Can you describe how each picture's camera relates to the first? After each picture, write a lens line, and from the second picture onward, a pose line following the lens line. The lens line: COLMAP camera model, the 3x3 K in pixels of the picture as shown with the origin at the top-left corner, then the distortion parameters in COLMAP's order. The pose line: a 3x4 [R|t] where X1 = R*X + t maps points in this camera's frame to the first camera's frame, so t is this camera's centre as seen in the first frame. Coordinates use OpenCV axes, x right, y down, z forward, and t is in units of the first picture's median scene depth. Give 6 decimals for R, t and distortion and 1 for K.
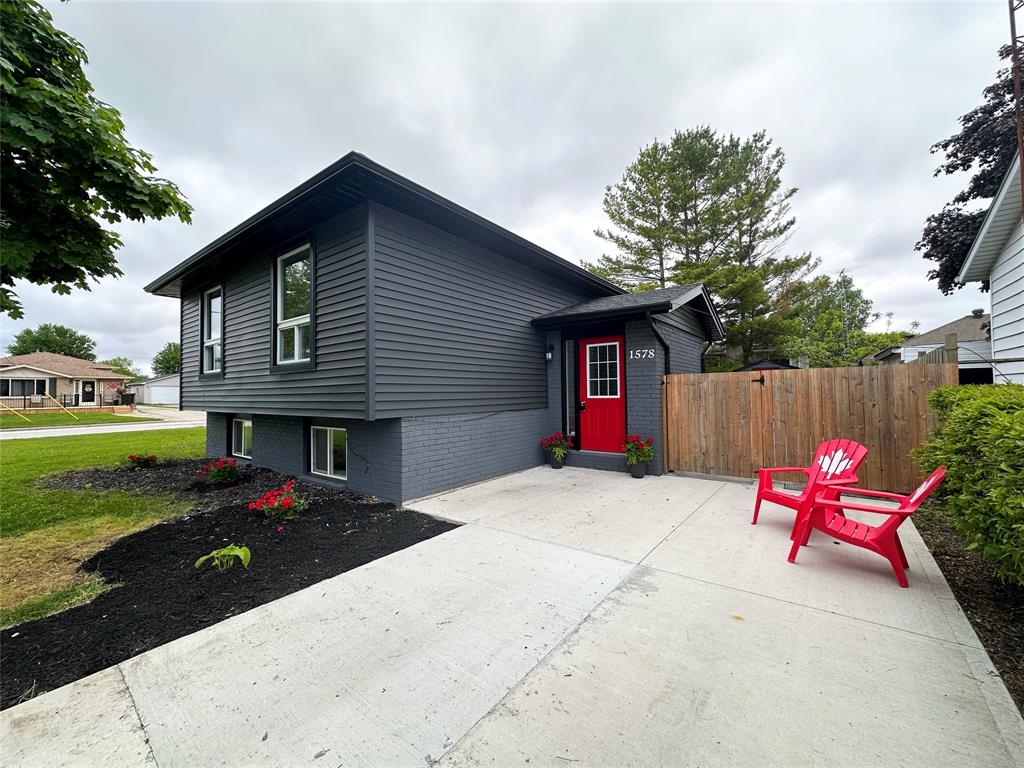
lens RADIAL K [[409.3, 0, 513.0], [0, 409.3, 379.1], [0, 0, 1]] dist [0.000629, 0.000094]
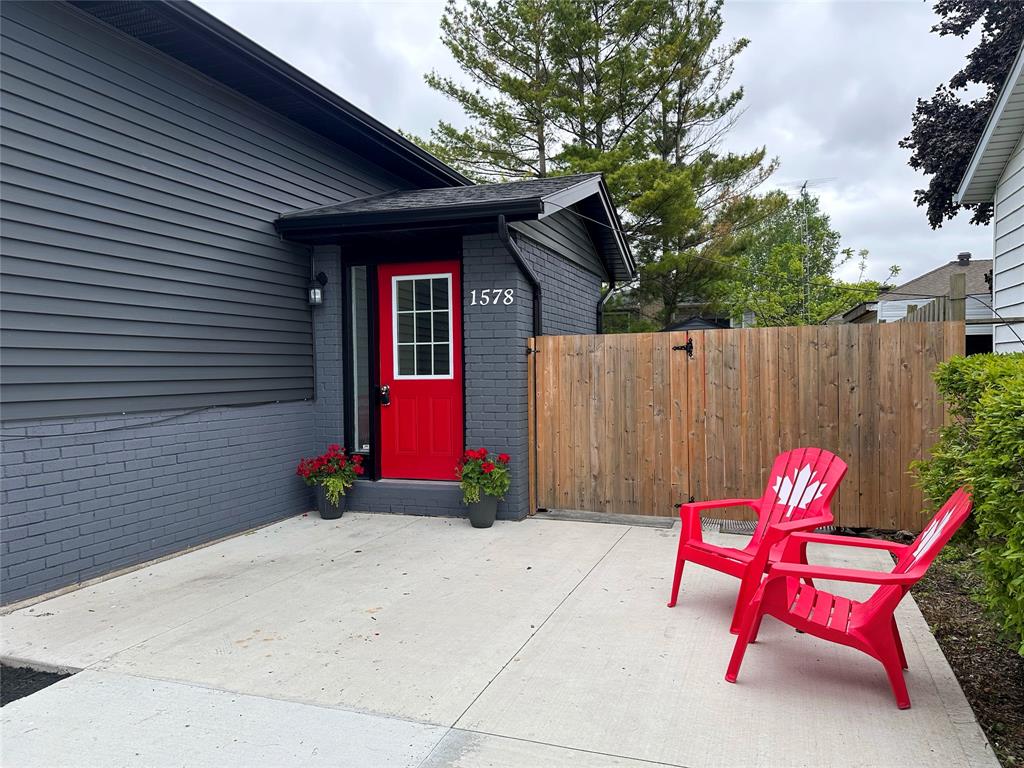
lens RADIAL K [[718.9, 0, 508.7], [0, 718.9, 365.6], [0, 0, 1]] dist [0.082637, -0.088558]
pose [[0.955671, 0.002155, 0.294428, 0.057378], [-0.009312, 0.999694, 0.022910, 0.006904], [-0.294288, -0.024636, 0.955399, 0.088518]]
